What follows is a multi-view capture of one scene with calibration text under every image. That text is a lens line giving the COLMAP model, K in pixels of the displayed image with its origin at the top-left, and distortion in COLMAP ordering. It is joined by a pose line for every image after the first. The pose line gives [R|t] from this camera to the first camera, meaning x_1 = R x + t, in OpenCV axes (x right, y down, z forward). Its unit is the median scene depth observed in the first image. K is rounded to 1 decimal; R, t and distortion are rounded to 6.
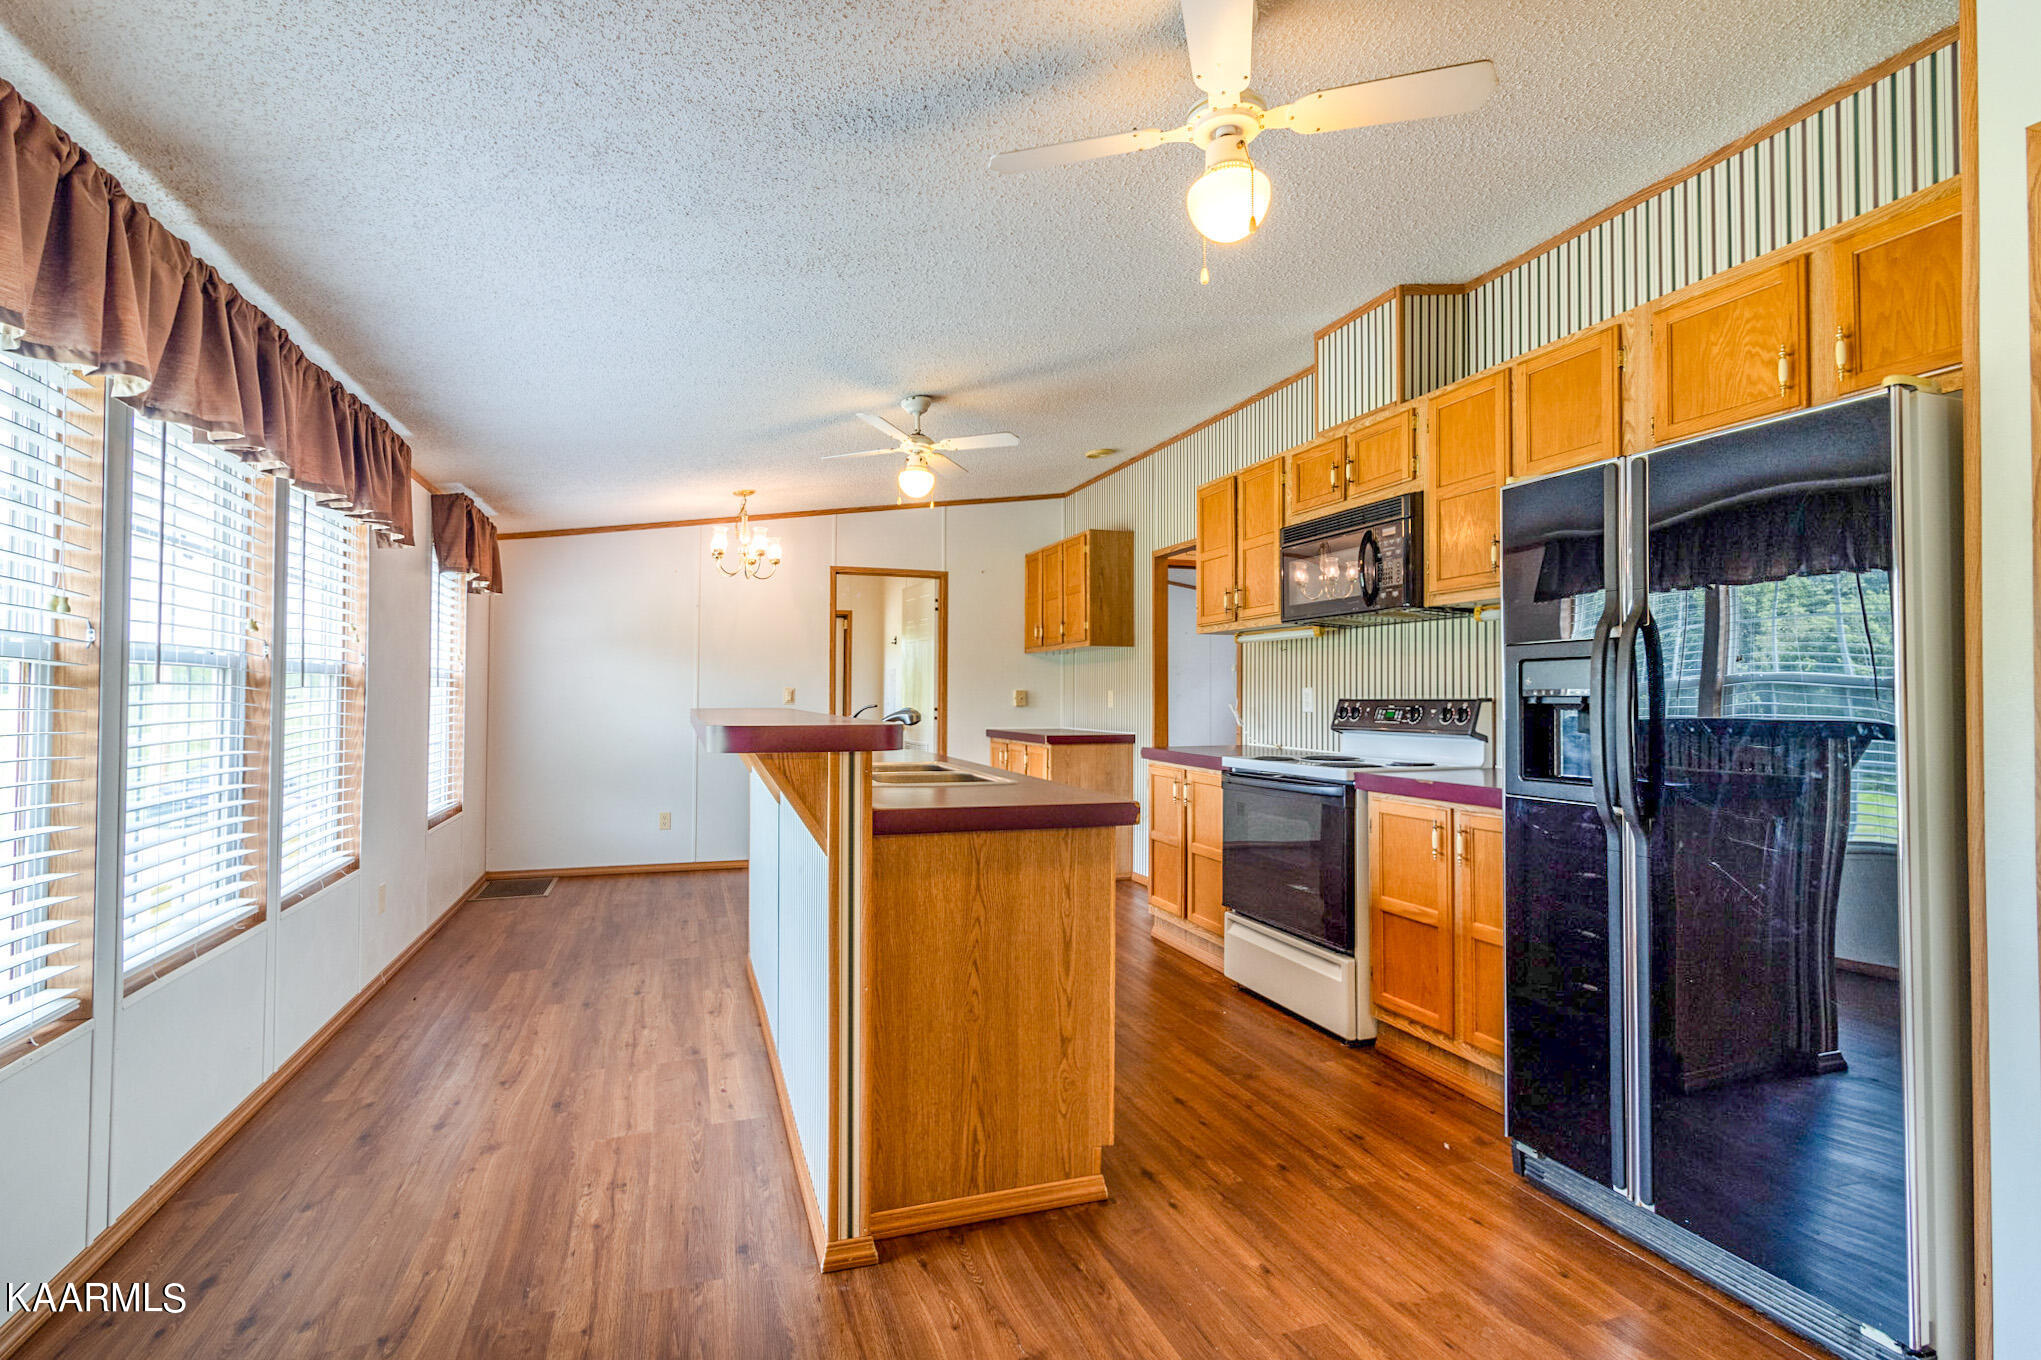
lens RADIAL K [[948.2, 0, 1011.1], [0, 948.2, 676.3], [0, 0, 1]] dist [-0.000053, 0.000344]
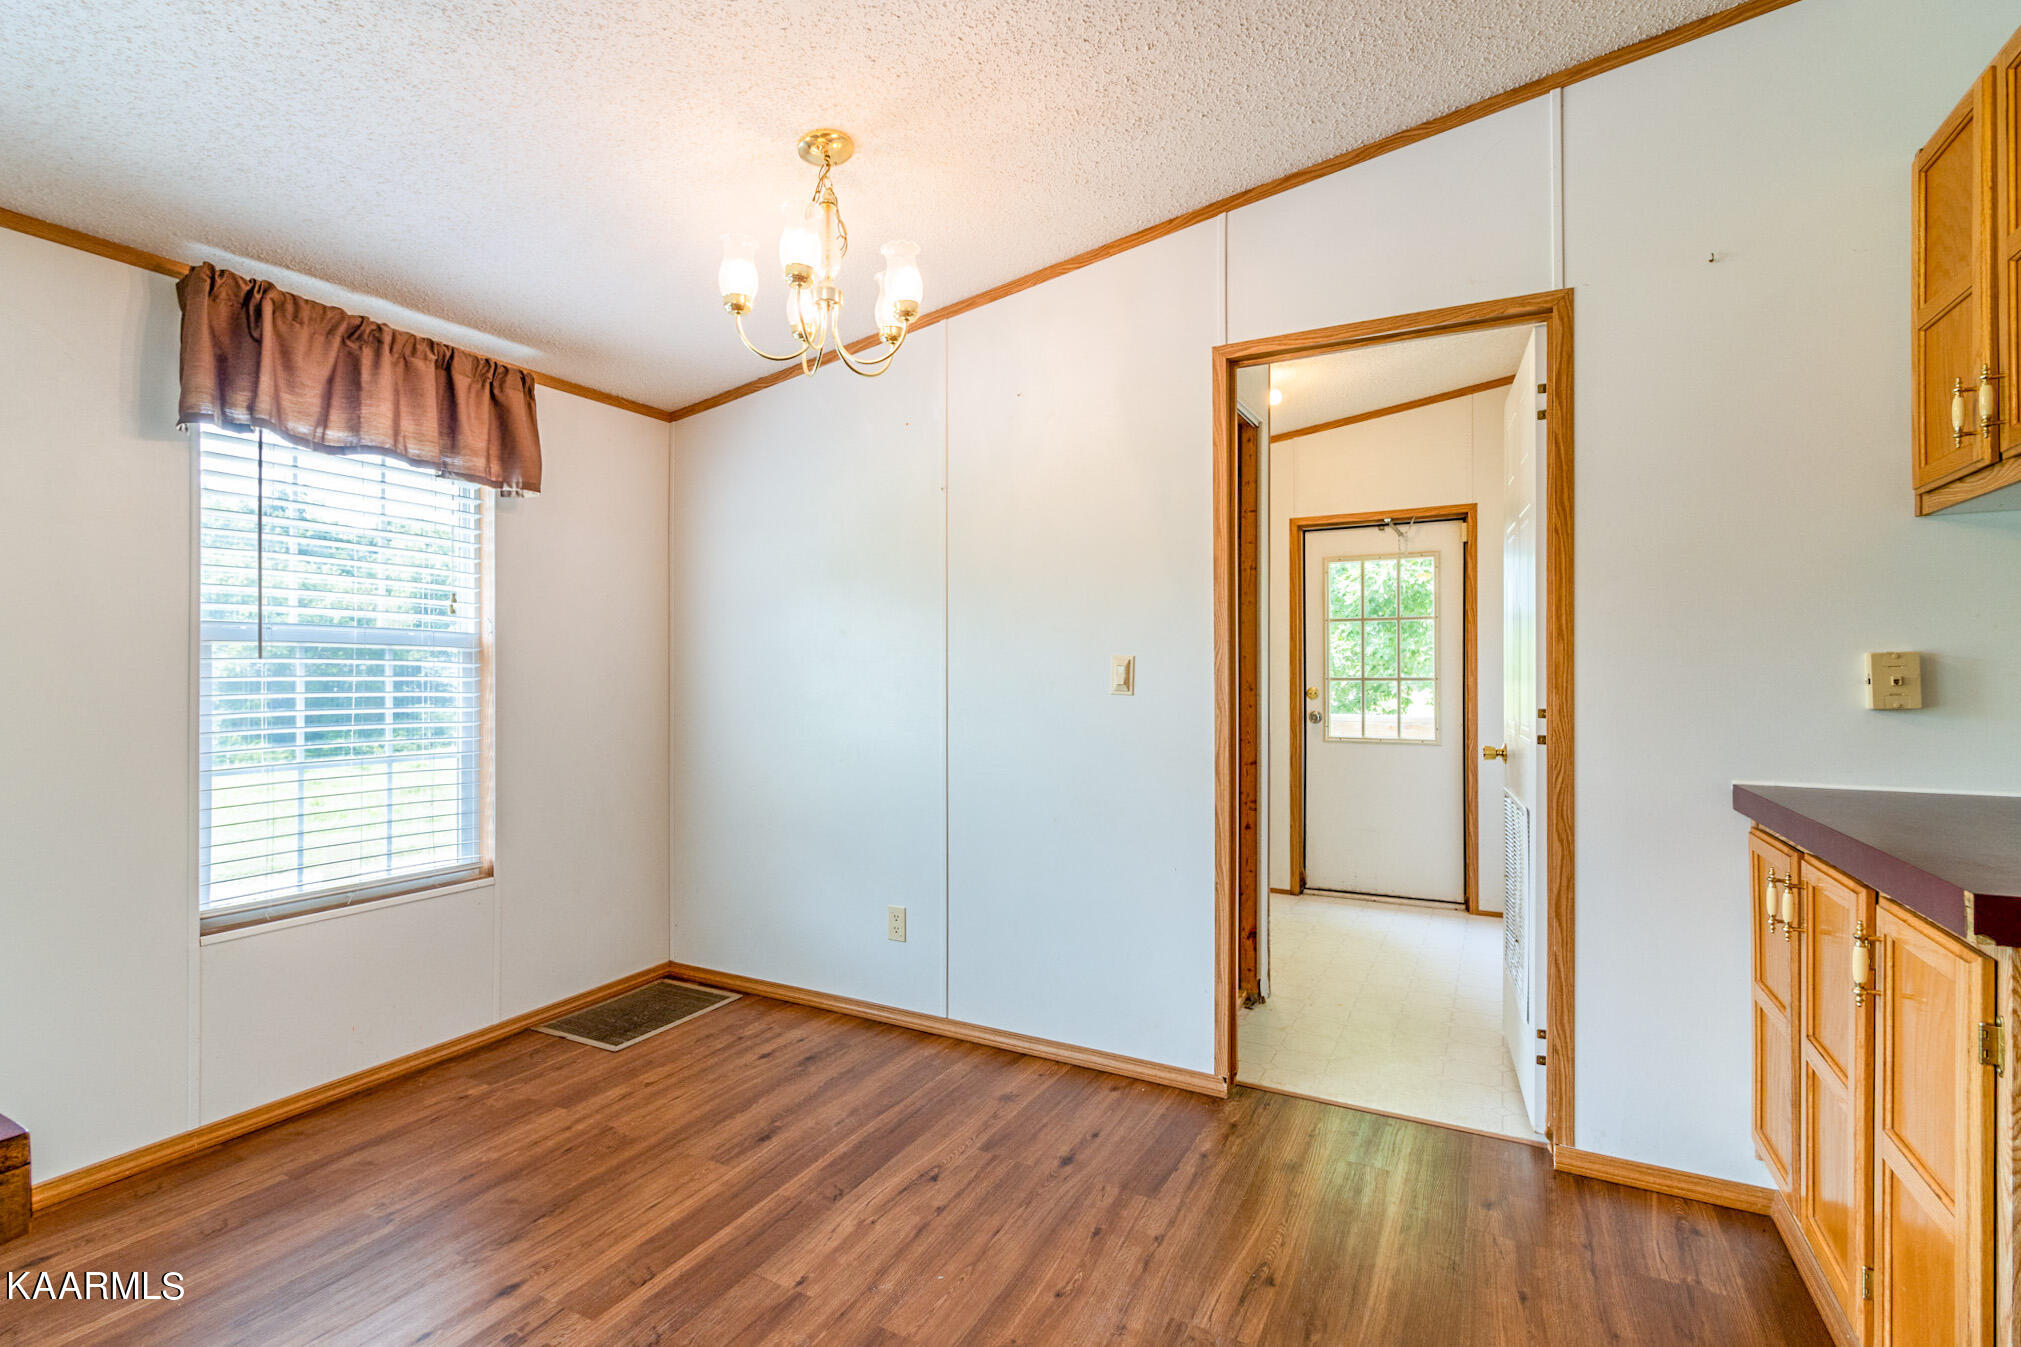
lens RADIAL K [[938.9, 0, 1001.2], [0, 938.9, 669.8], [0, 0, 1]] dist [-0.000053, 0.000344]
pose [[0.677310, -0.004942, -0.735681, 0.035341], [0.018901, 0.999764, 0.010685, 0.012295], [0.735455, -0.021142, 0.677243, 0.638285]]
